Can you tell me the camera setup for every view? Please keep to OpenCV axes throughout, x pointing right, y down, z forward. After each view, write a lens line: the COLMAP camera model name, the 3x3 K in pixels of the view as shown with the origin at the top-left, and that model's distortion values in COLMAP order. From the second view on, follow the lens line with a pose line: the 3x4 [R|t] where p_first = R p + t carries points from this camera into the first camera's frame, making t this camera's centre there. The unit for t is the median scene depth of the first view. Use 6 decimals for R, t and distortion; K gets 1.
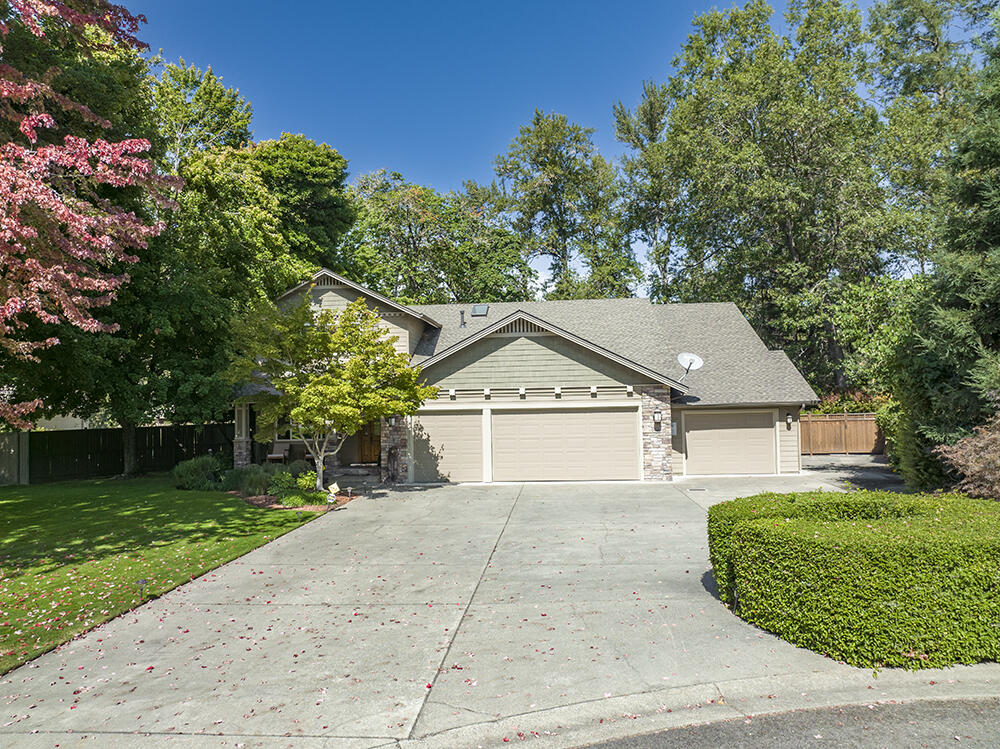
lens RADIAL K [[705.7, 0, 499.8], [0, 705.7, 371.8], [0, 0, 1]] dist [-0.051715, 0.029509]
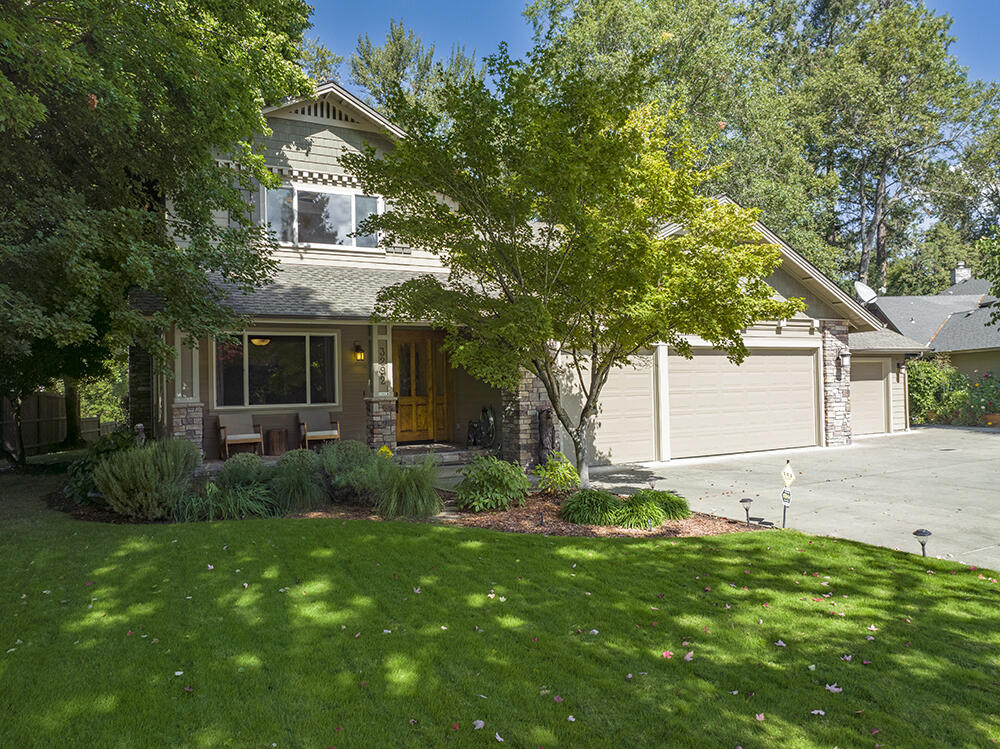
lens RADIAL K [[705.7, 0, 495.3], [0, 705.7, 378.7], [0, 0, 1]] dist [-0.051715, 0.029509]
pose [[0.842016, 0.006294, 0.539416, -0.447884], [-0.021776, 0.999513, 0.022330, 0.065923], [-0.539013, -0.030548, 0.841743, 0.504957]]
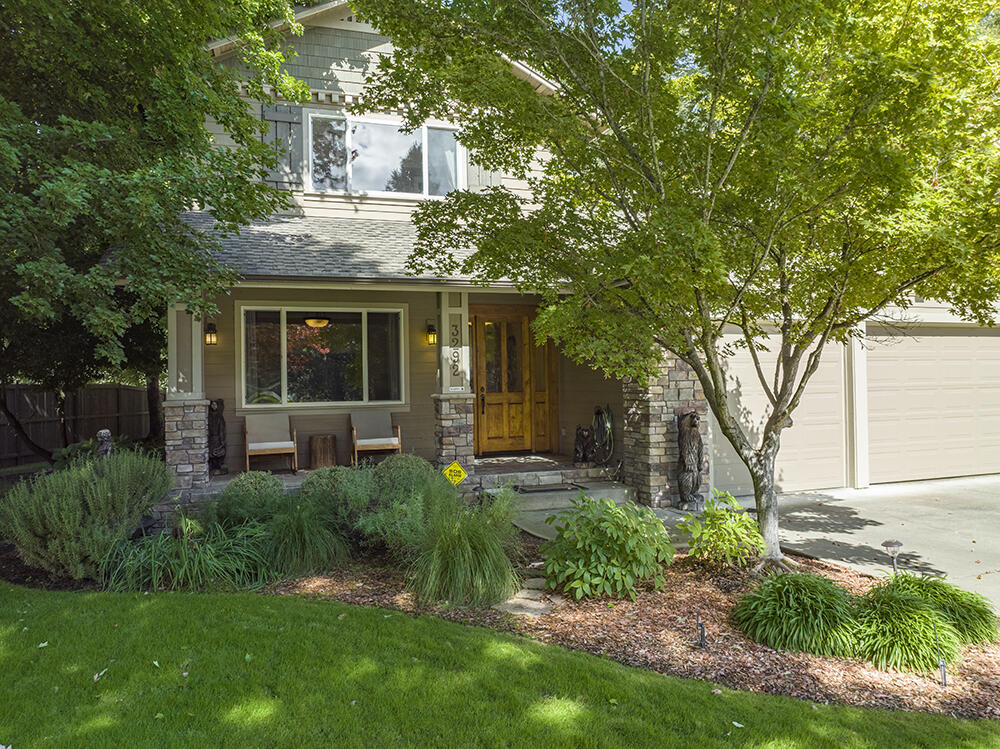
lens RADIAL K [[705.7, 0, 497.1], [0, 705.7, 379.6], [0, 0, 1]] dist [-0.051715, 0.029509]
pose [[0.919620, 0.004122, 0.392788, -0.363989], [-0.019085, 0.999233, 0.034196, 0.072330], [-0.392346, -0.038944, 0.918993, 0.634300]]
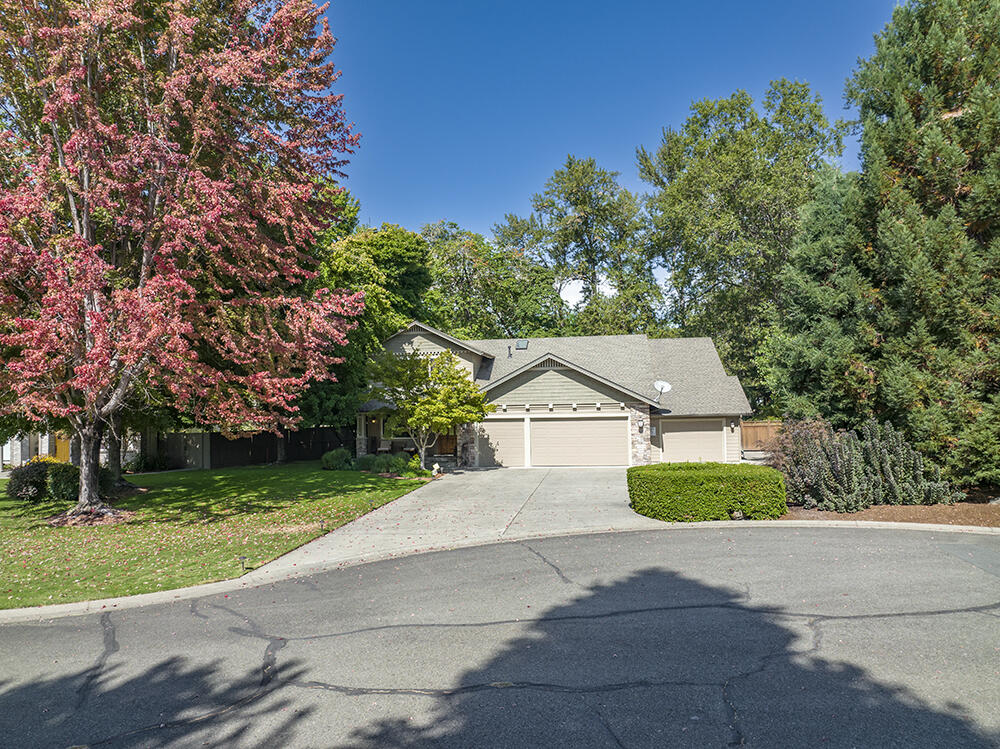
lens RADIAL K [[705.7, 0, 498.0], [0, 705.7, 377.5], [0, 0, 1]] dist [-0.051715, 0.029509]
pose [[0.998304, -0.001180, -0.058205, 0.006286], [0.001534, 0.999981, 0.006048, -0.039412], [0.058197, -0.006127, 0.998286, -0.467382]]
